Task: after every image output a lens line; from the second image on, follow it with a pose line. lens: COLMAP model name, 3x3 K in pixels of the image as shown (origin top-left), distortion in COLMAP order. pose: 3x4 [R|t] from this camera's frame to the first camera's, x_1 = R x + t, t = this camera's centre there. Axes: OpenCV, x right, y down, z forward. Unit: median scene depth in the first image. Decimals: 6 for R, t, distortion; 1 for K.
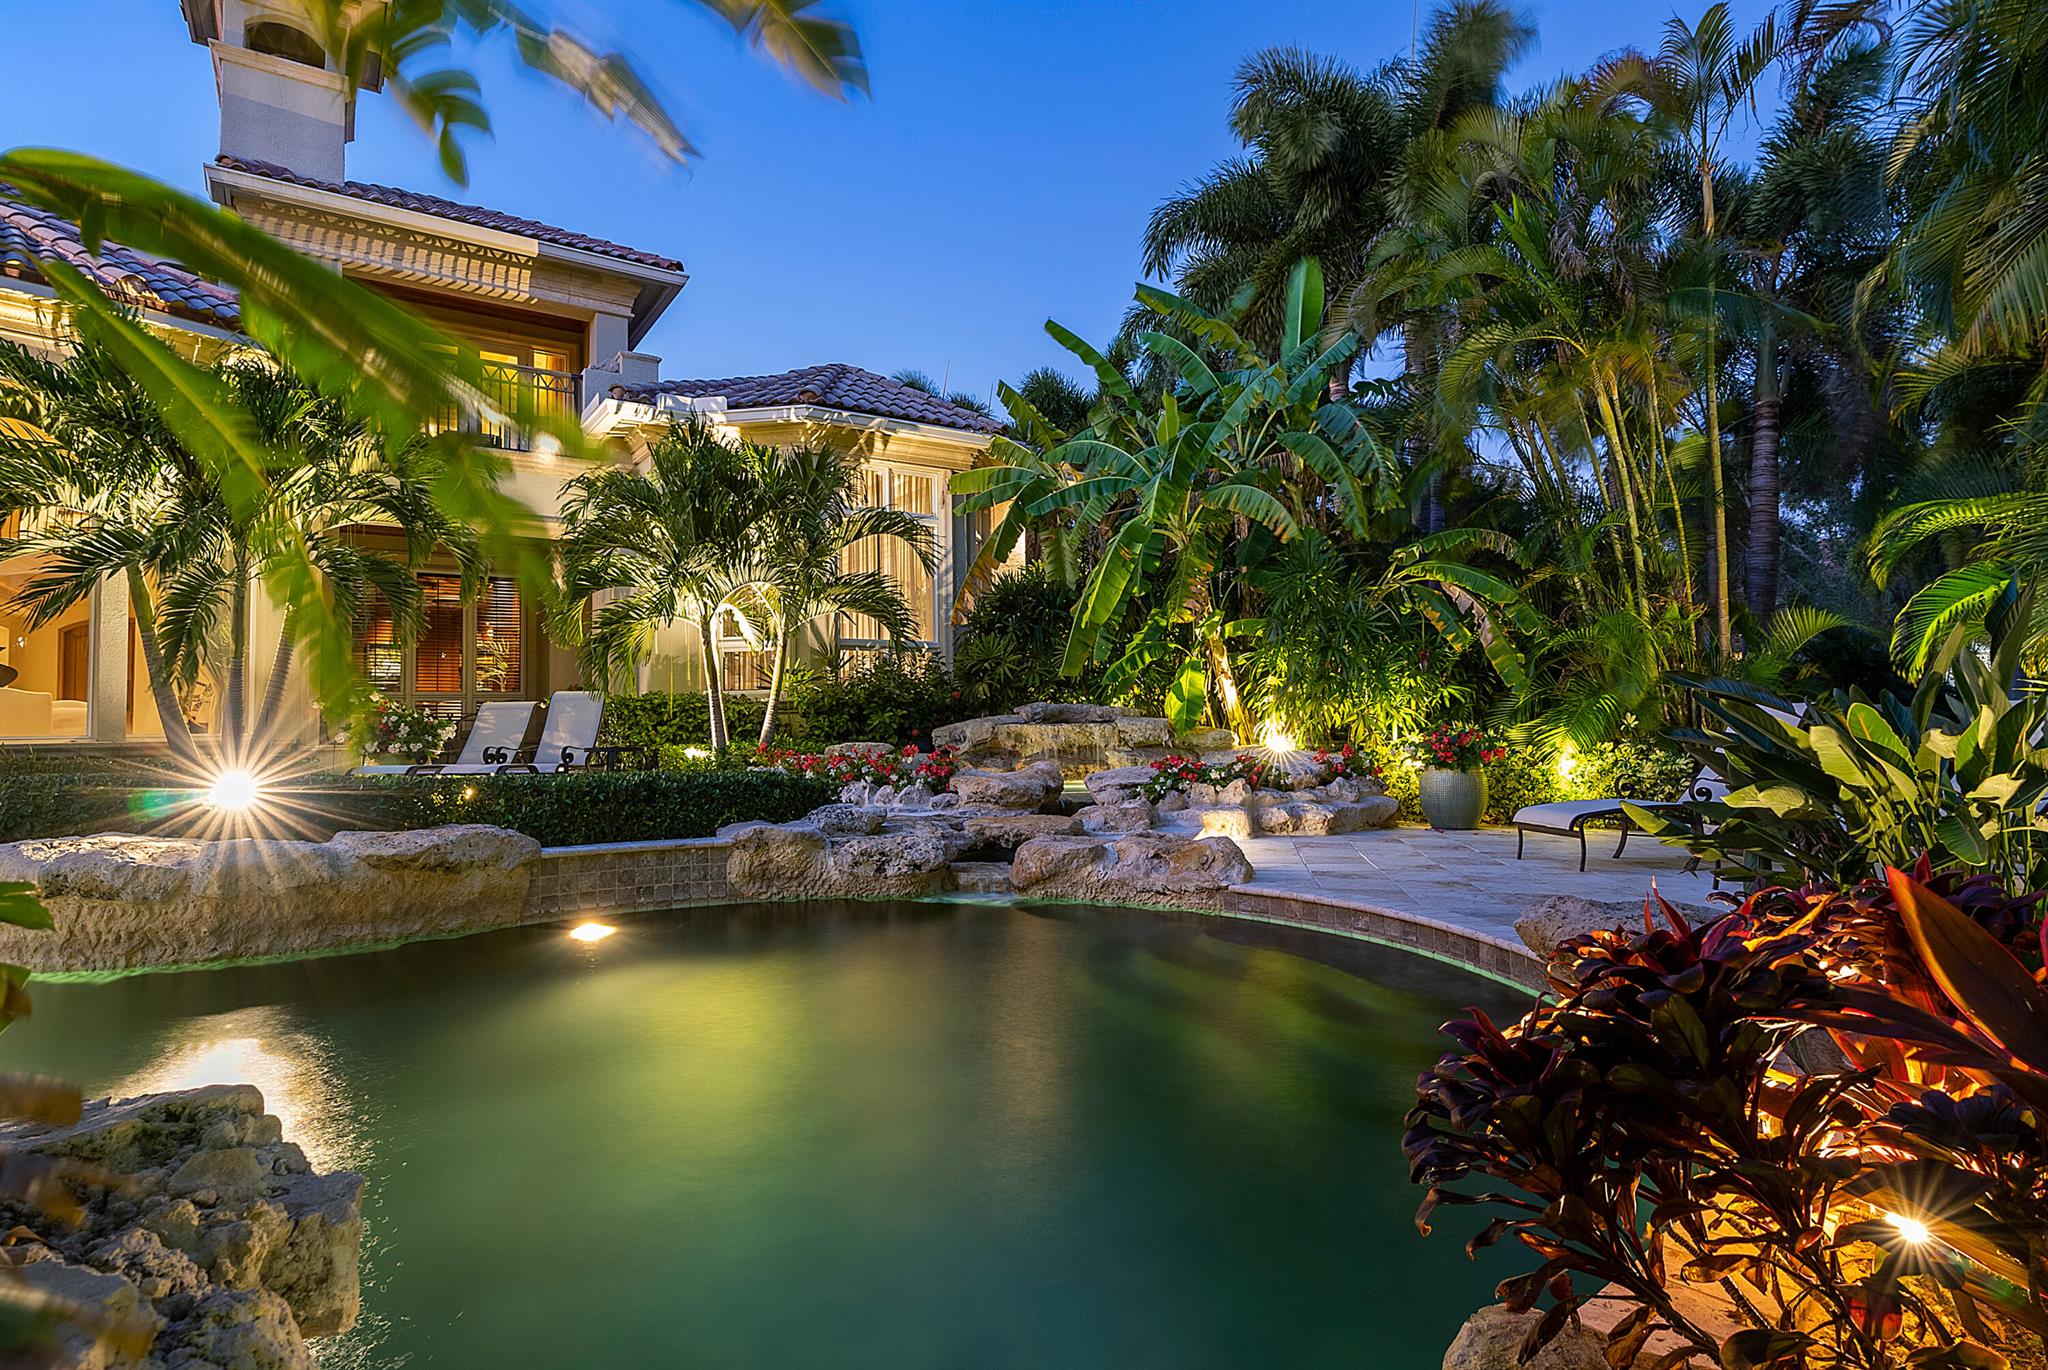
lens RADIAL K [[1028.5, 0, 1025.7], [0, 1028.5, 684.4], [0, 0, 1]] dist [-0.003470, -0.000108]
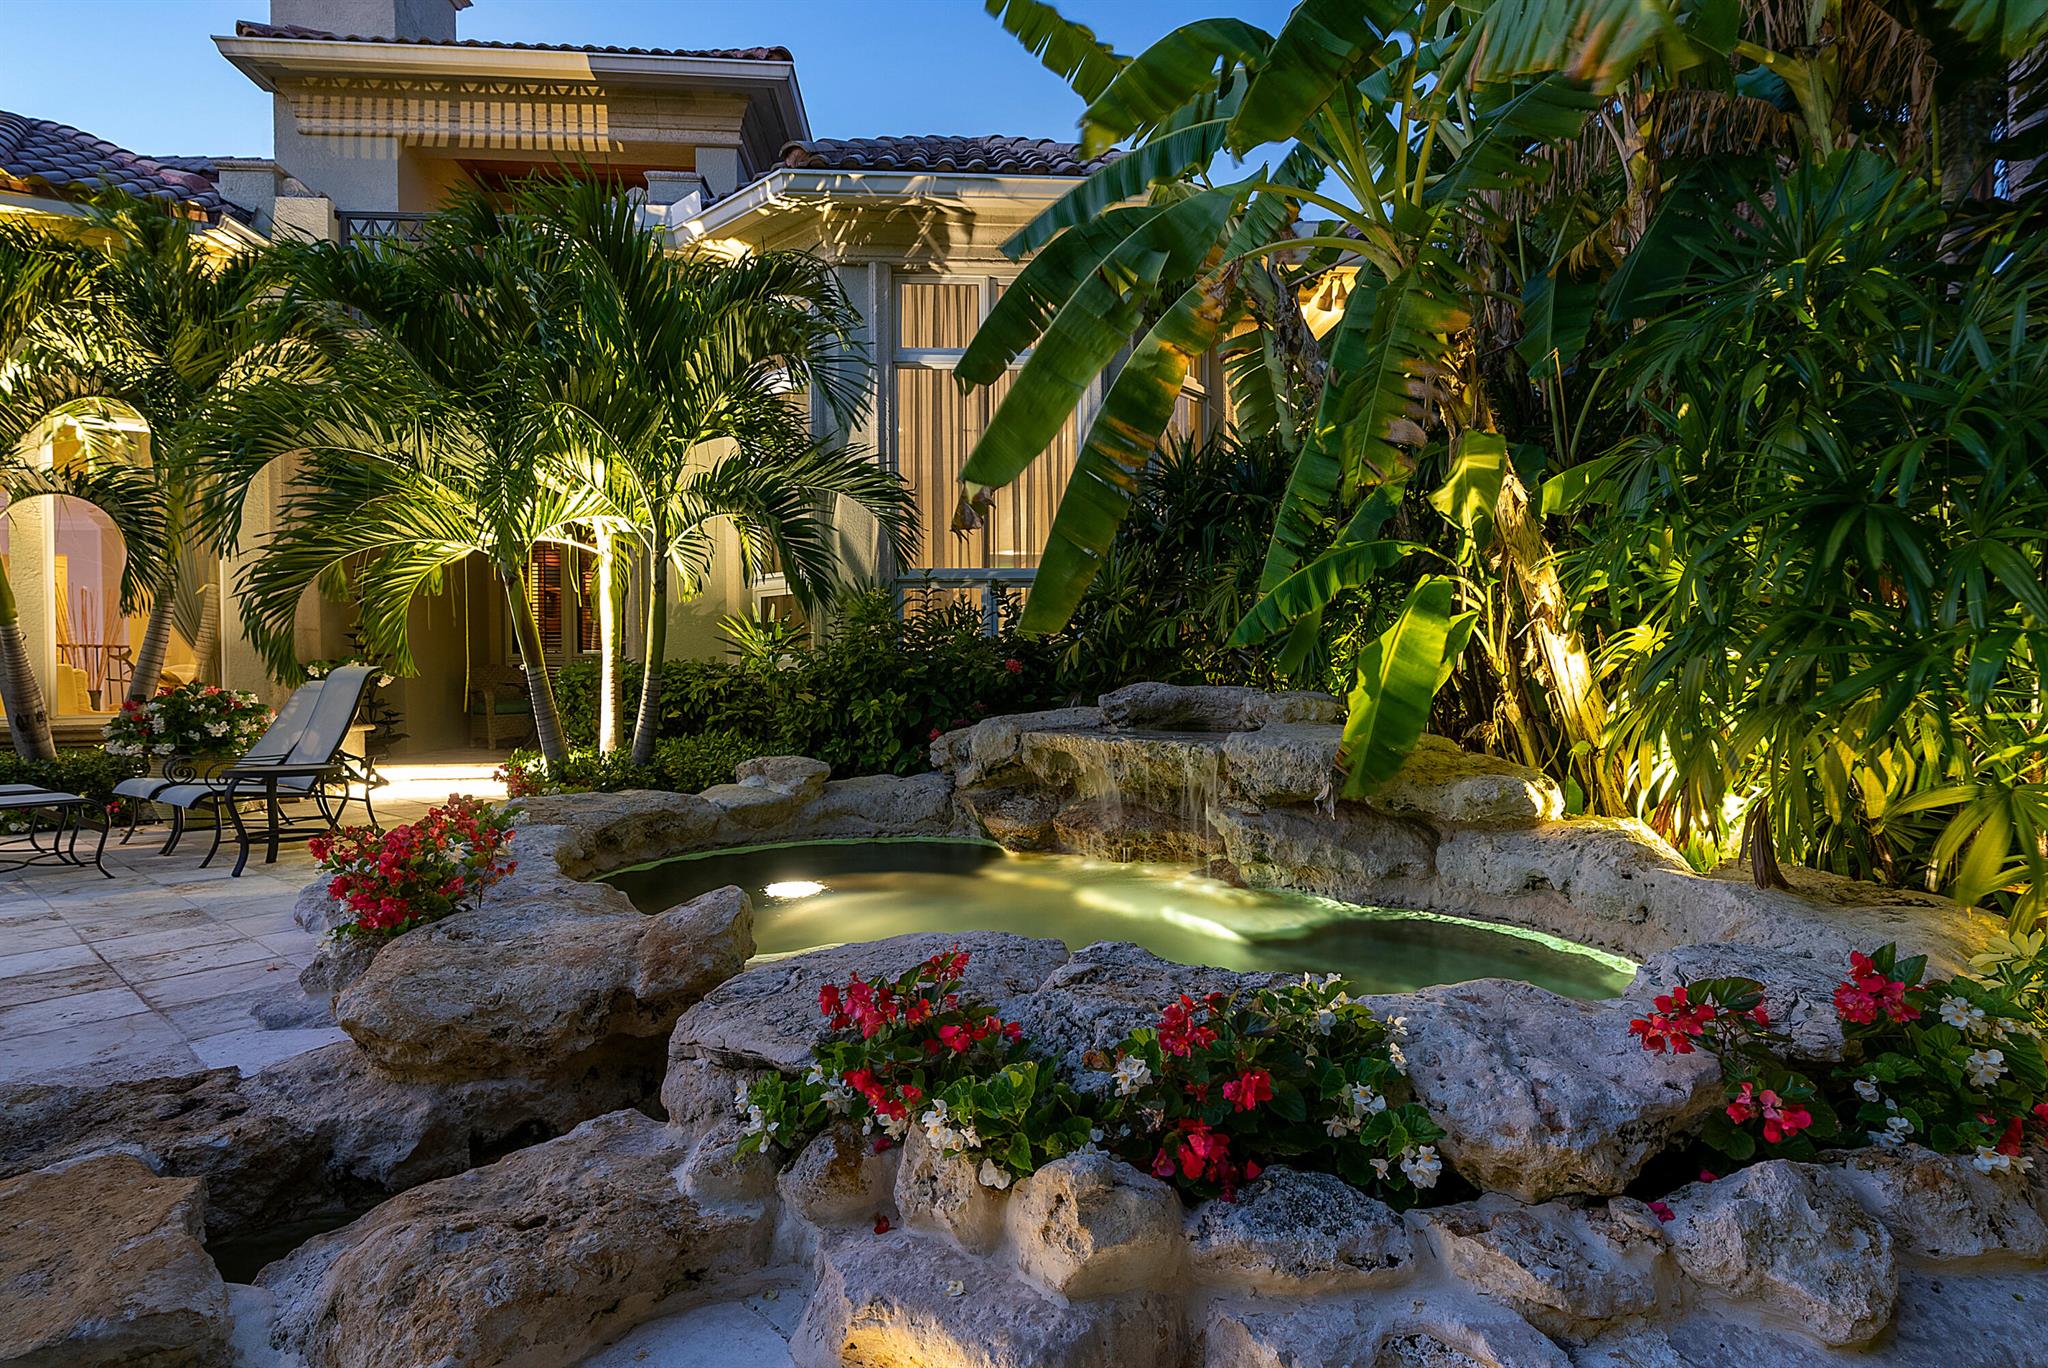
lens RADIAL K [[1028.5, 0, 1020.7], [0, 1028.5, 682.4], [0, 0, 1]] dist [-0.003470, -0.000108]
pose [[0.872788, 0.011198, -0.487971, 0.205085], [0.014810, 0.998669, 0.049407, -0.007577], [0.487875, -0.050349, 0.871460, 0.572564]]
